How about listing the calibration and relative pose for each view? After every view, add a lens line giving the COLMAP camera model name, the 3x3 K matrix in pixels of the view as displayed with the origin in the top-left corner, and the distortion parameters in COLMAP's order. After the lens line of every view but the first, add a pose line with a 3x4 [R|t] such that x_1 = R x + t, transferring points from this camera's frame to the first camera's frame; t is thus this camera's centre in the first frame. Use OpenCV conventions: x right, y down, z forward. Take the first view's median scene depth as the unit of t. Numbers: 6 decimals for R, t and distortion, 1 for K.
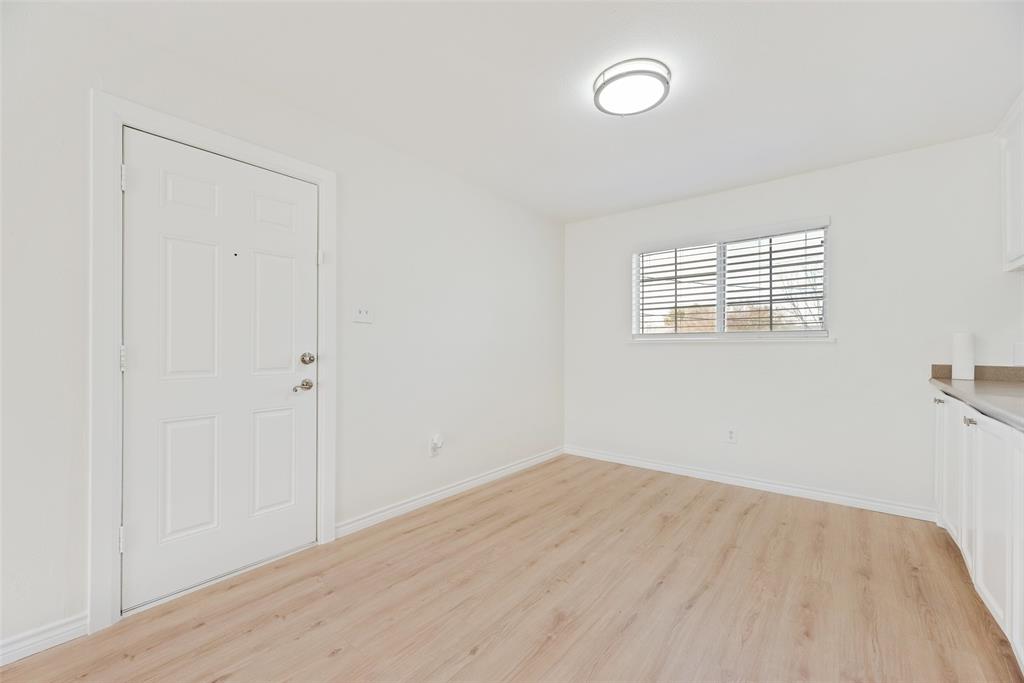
lens RADIAL K [[415.3, 0, 506.8], [0, 415.3, 351.9], [0, 0, 1]] dist [0.007067, -0.001135]
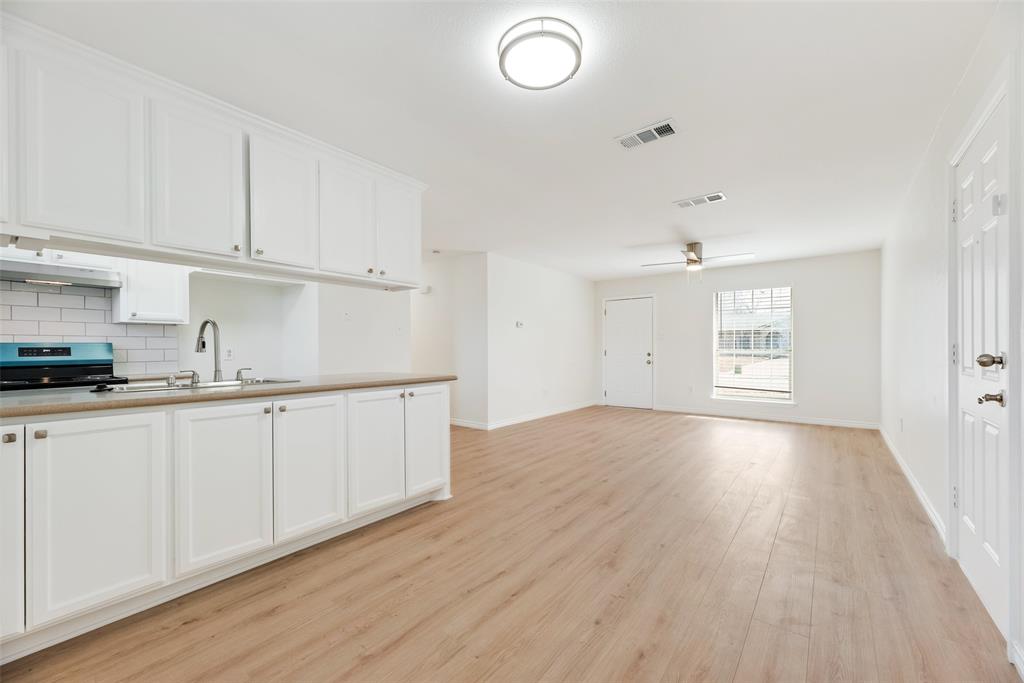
lens RADIAL K [[415.3, 0, 509.5], [0, 415.3, 348.0], [0, 0, 1]] dist [0.007067, -0.001135]
pose [[-0.999846, 0.004382, -0.017016, 0.312992], [0.004184, 0.999923, 0.011677, -0.015846], [0.017066, 0.011604, -0.999787, 1.549878]]
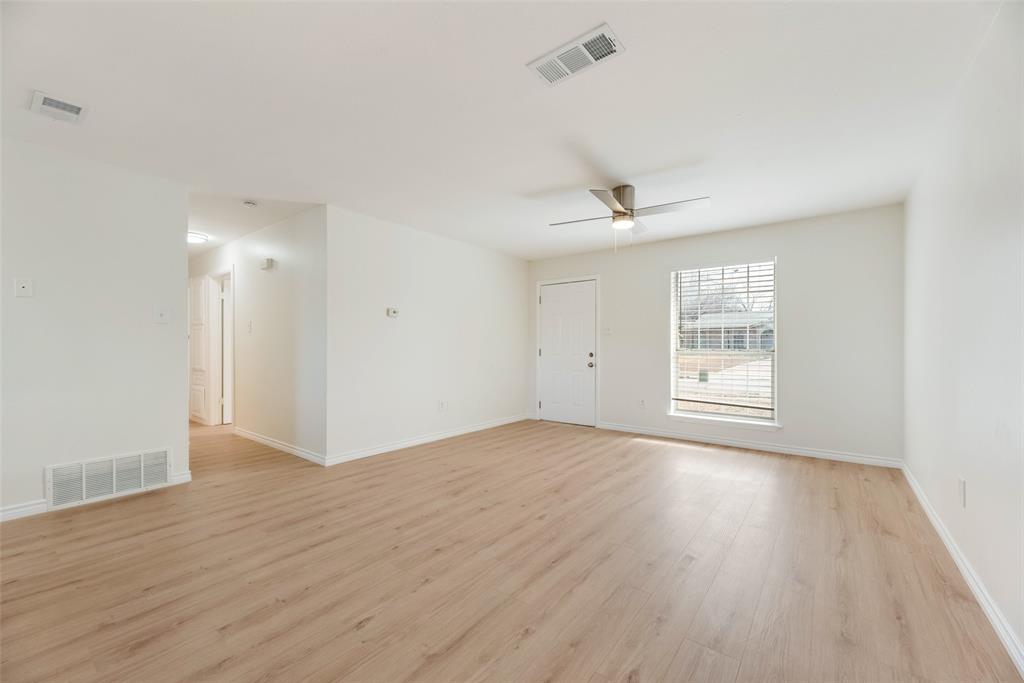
lens RADIAL K [[415.3, 0, 508.5], [0, 415.3, 343.5], [0, 0, 1]] dist [0.007067, -0.001135]
pose [[-0.999858, -0.000086, -0.016828, -0.252645], [-0.000203, 0.999976, 0.006918, -0.007317], [0.016827, 0.006921, -0.999834, 0.840452]]
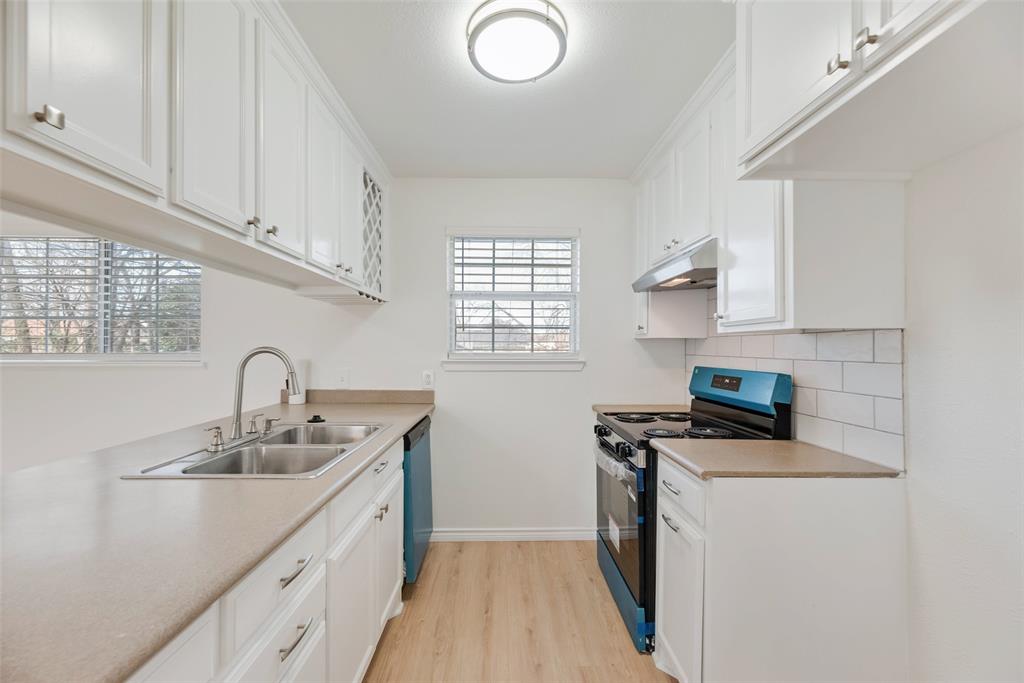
lens RADIAL K [[415.3, 0, 509.9], [0, 415.3, 345.4], [0, 0, 1]] dist [0.007067, -0.001135]
pose [[0.770138, 0.003597, 0.637867, 0.843403], [0.007133, 0.999873, -0.014252, -0.062361], [-0.637837, 0.015526, 0.770015, -0.154173]]
